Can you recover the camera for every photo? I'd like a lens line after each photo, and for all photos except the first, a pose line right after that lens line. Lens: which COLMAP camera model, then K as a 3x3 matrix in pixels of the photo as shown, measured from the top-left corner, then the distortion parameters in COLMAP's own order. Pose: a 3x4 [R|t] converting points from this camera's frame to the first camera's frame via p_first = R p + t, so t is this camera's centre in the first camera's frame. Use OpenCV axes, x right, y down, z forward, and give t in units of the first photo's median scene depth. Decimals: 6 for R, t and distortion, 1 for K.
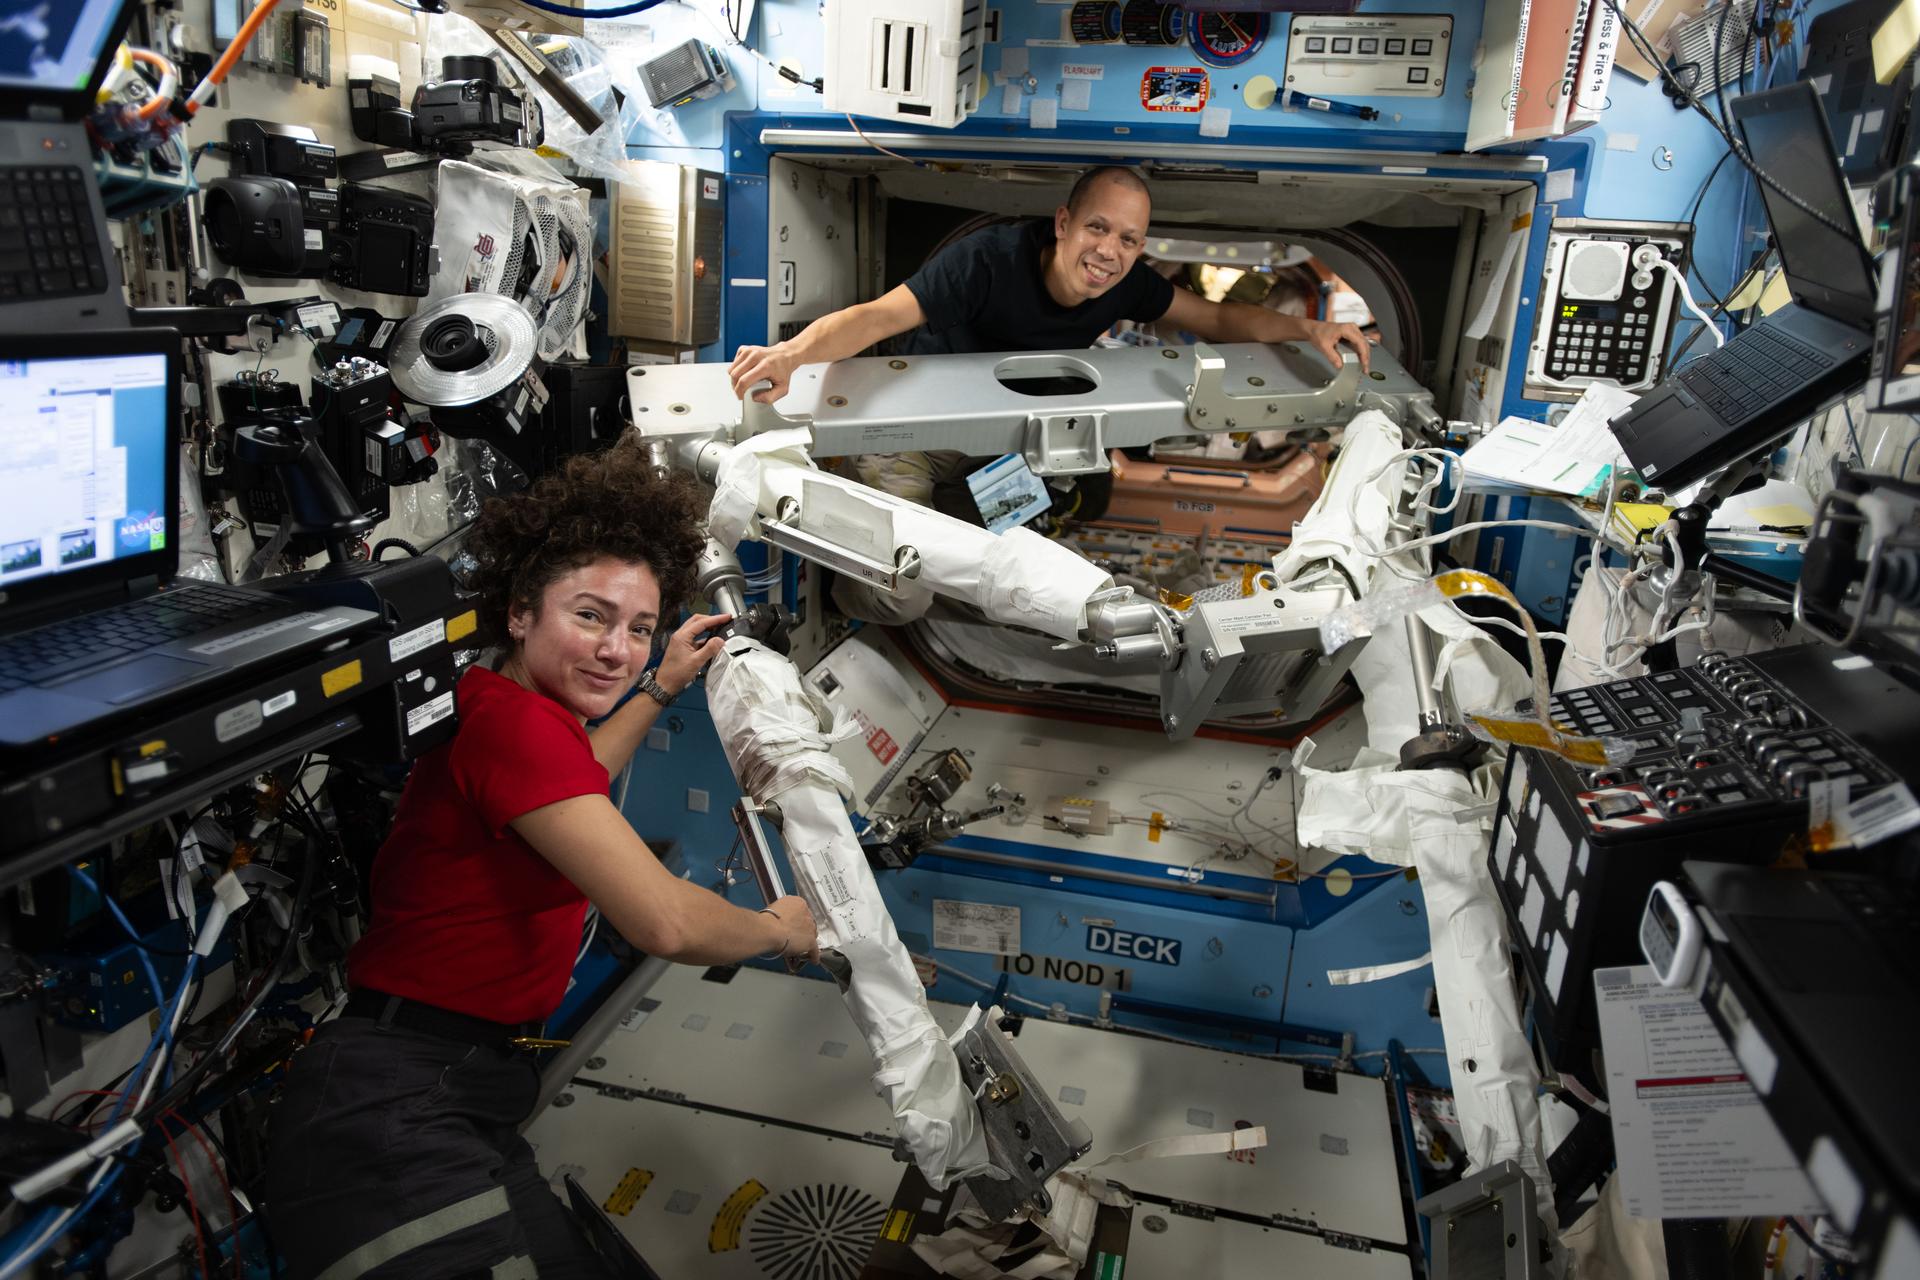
lens RADIAL K [[1249.7, 0, 961.8], [0, 1249.7, 637.5], [0, 0, 1]] dist [-0.042238, 0.000829]
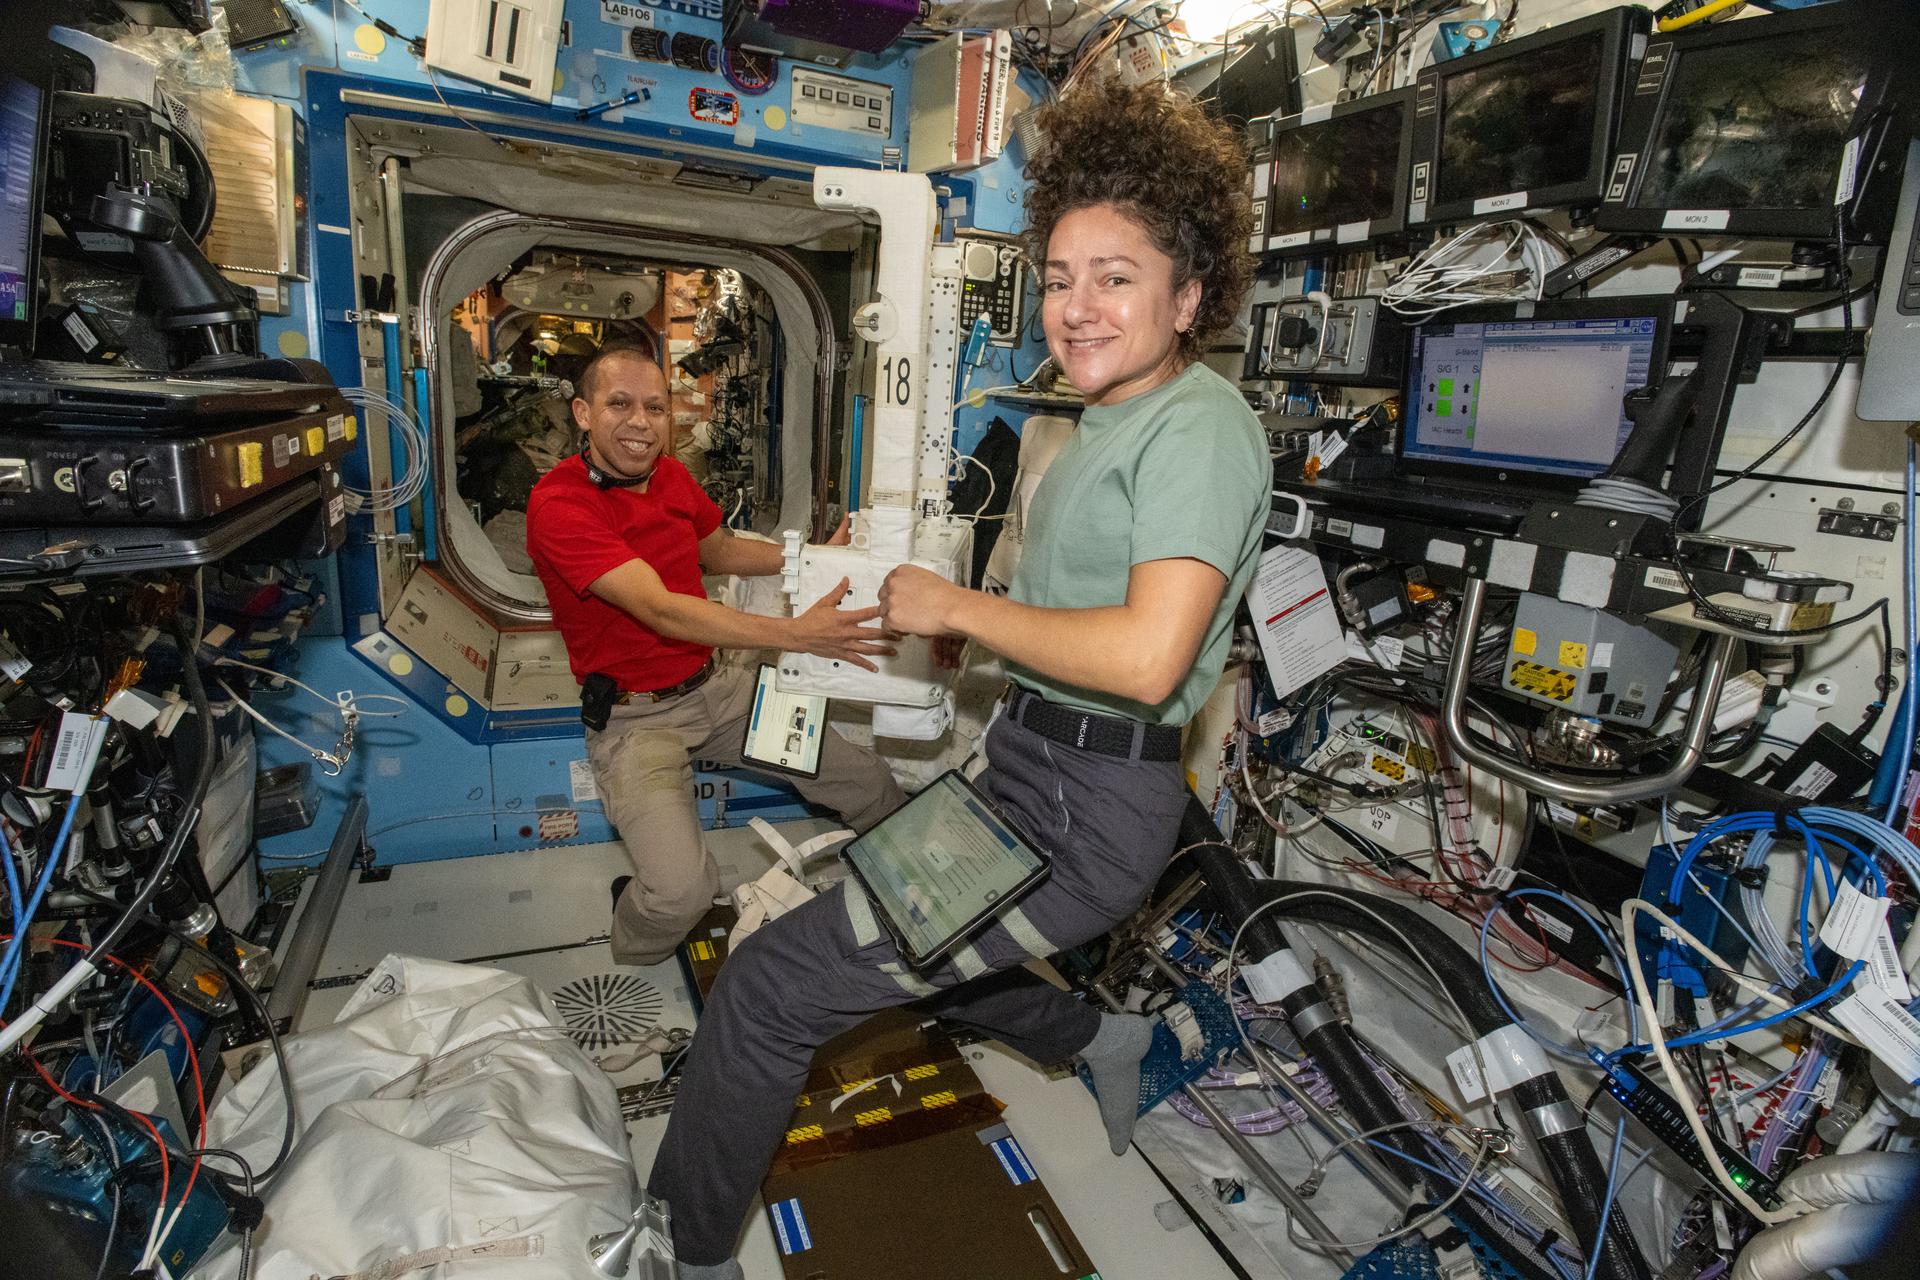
lens RADIAL K [[929.3, 0, 953.2], [0, 929.3, 631.0], [0, 0, 1]] dist [-0.045830, 0.000094]
pose [[0.789906, -0.140065, 0.597018, -0.304786], [0.144382, 0.988676, 0.040922, 0.126109], [-0.595988, 0.053874, 0.801184, 0.072257]]
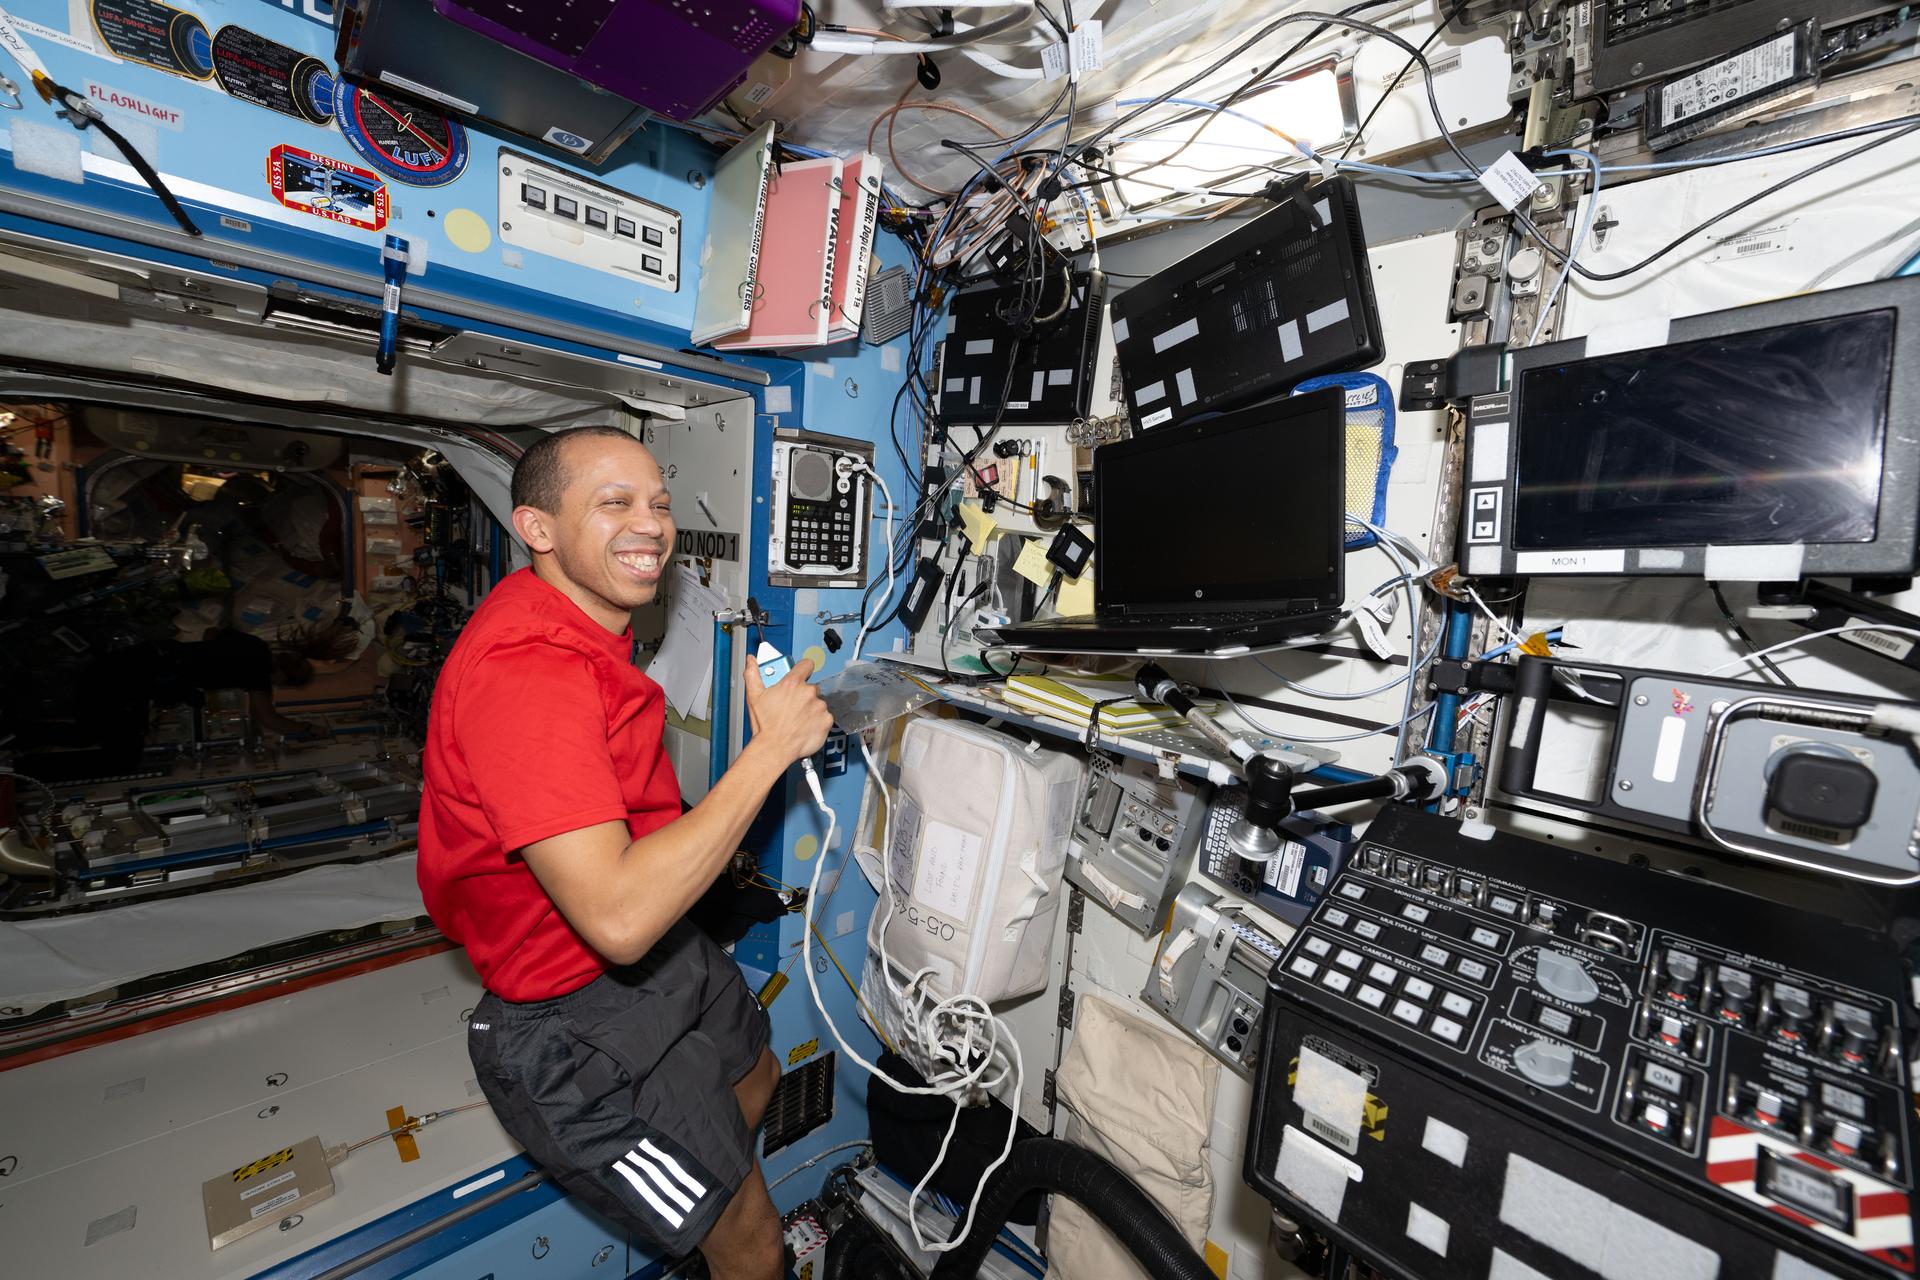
lens RADIAL K [[754.4, 0, 954.6], [0, 754.4, 639.4], [0, 0, 1]] dist [0.008090, -0.000316]
pose [[0.551029, -0.108220, 0.827439, -0.023523], [0.184417, 0.982831, 0.005732, -0.121652], [-0.813853, 0.149435, 0.561526, 0.501310]]
